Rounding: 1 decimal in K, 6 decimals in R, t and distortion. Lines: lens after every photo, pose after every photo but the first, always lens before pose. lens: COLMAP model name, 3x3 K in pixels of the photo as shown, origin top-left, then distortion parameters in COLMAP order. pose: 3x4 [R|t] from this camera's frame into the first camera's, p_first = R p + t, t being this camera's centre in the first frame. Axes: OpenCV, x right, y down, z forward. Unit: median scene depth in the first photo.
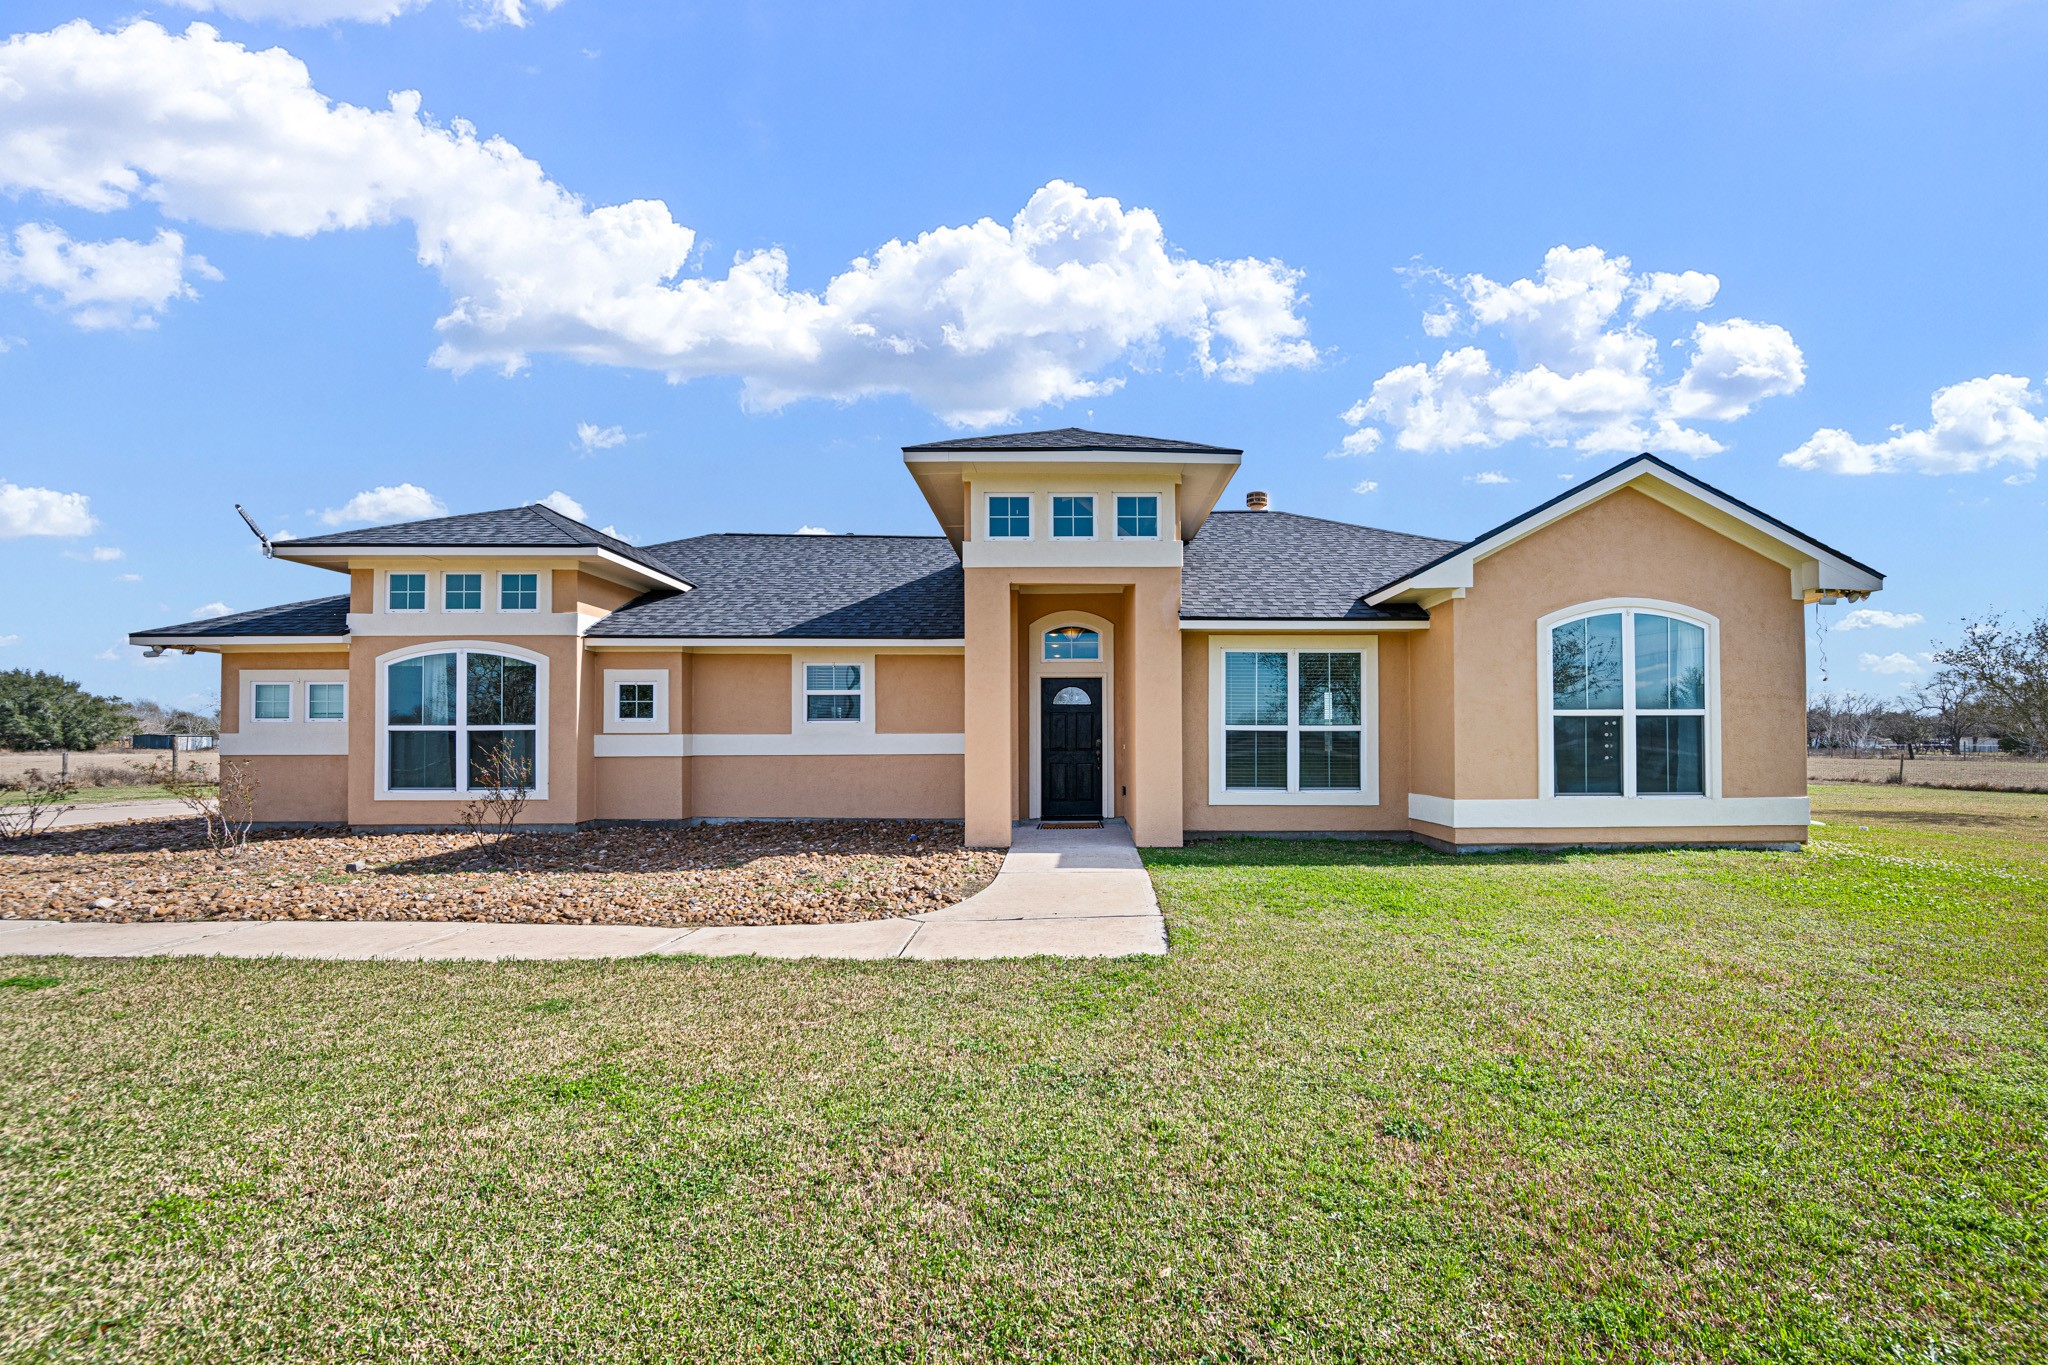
lens RADIAL K [[837.1, 0, 1067.0], [0, 837.1, 722.1], [0, 0, 1]] dist [-0.000839, -0.000642]
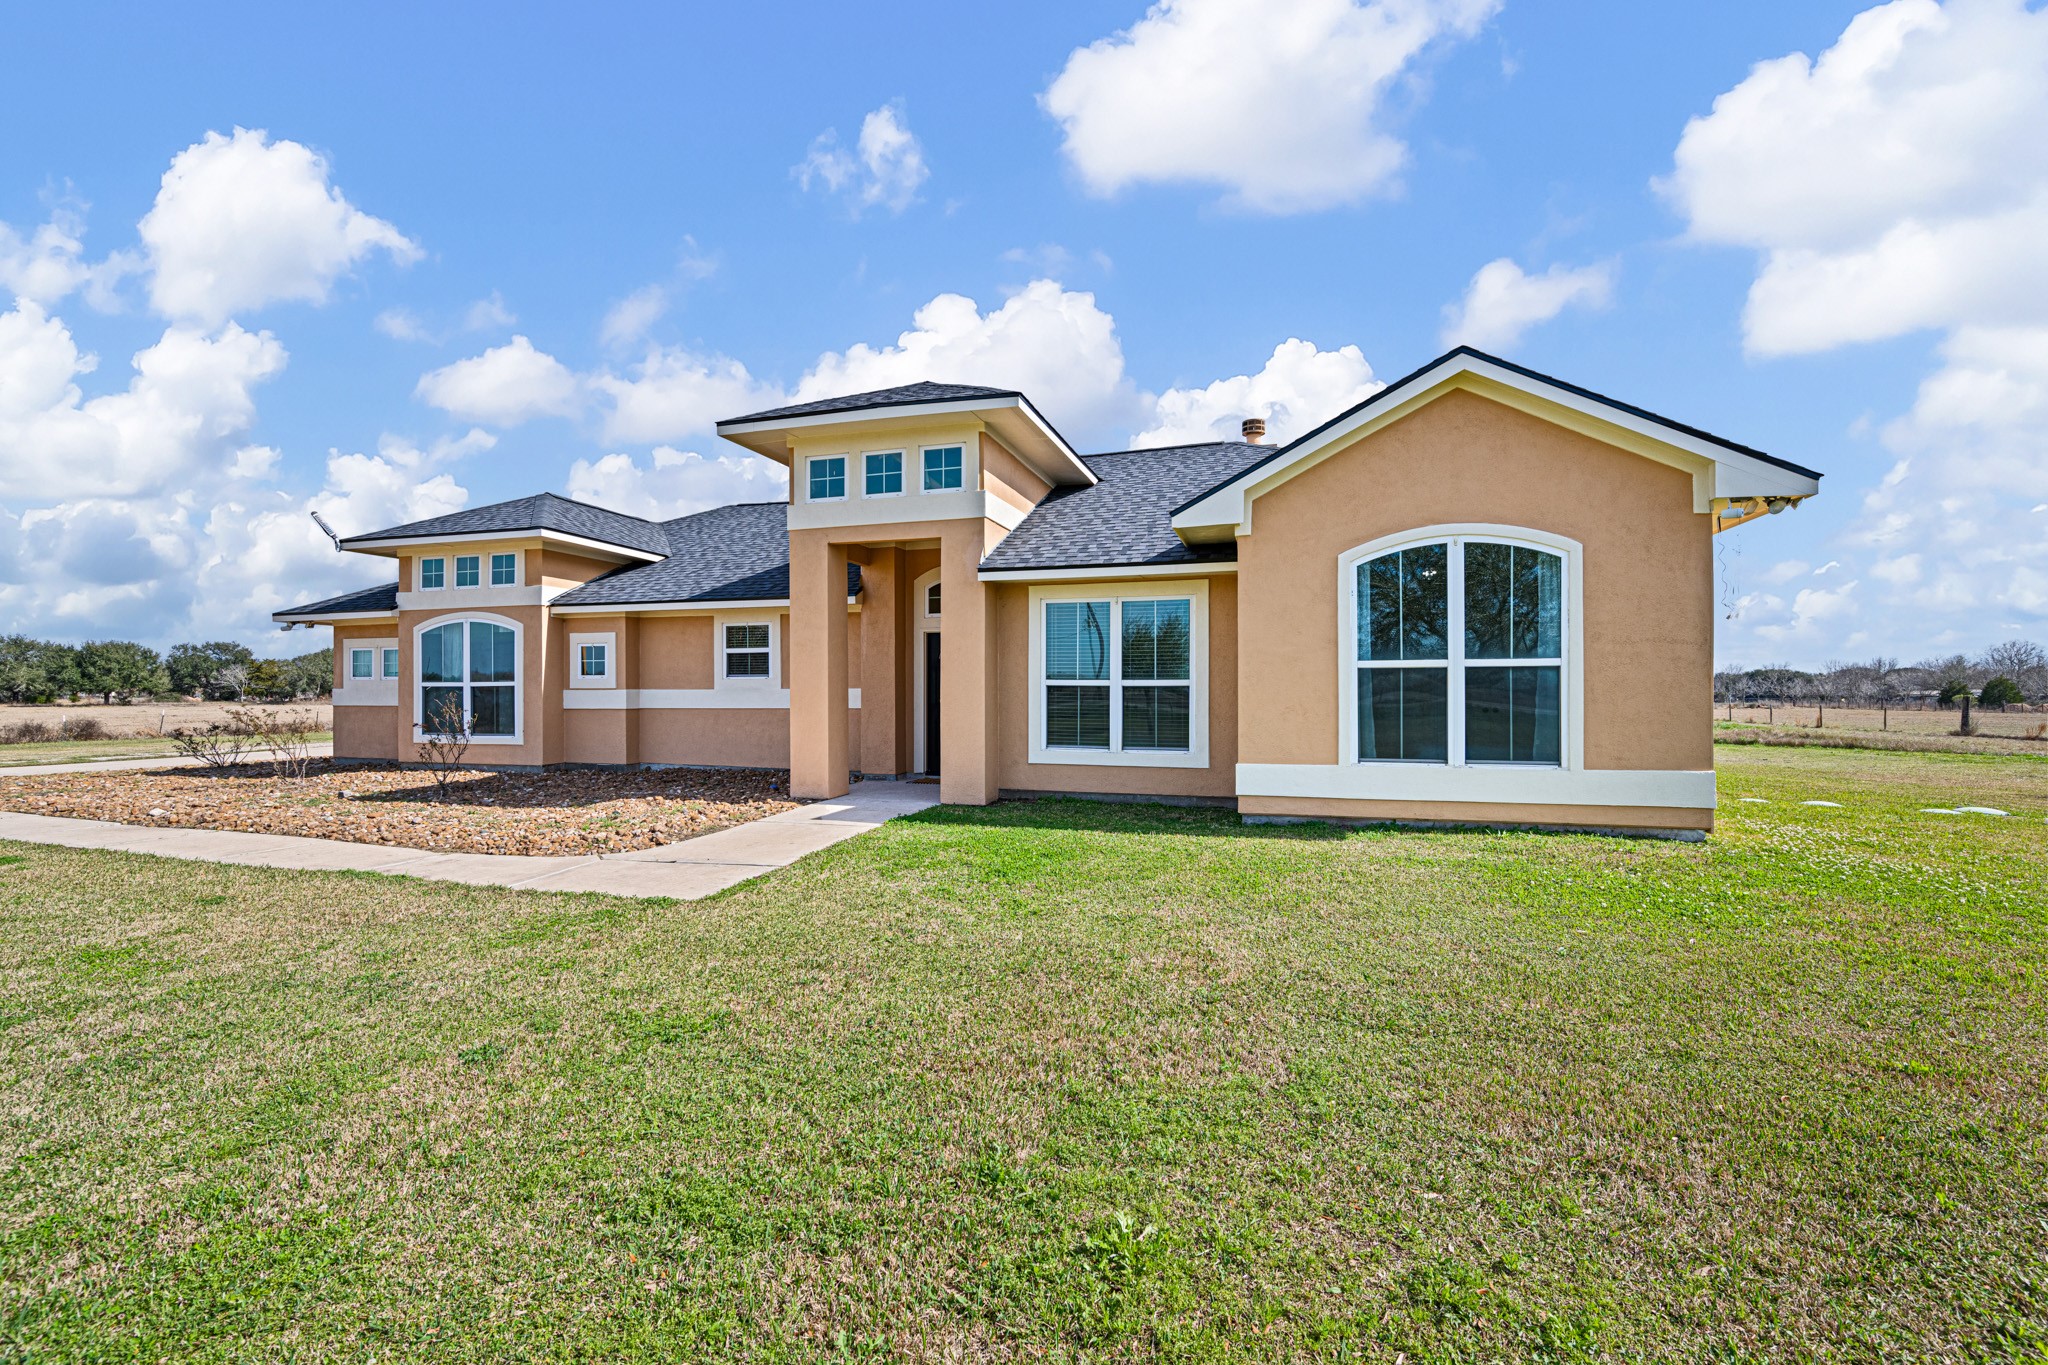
lens RADIAL K [[874.3, 0, 1024.2], [0, 874.3, 688.8], [0, 0, 1]] dist [0.000371, 0.000096]
pose [[0.953302, -0.000663, -0.302019, 0.467365], [0.005487, 0.999871, 0.015123, -0.001355], [0.301970, -0.016074, 0.953182, 0.042633]]
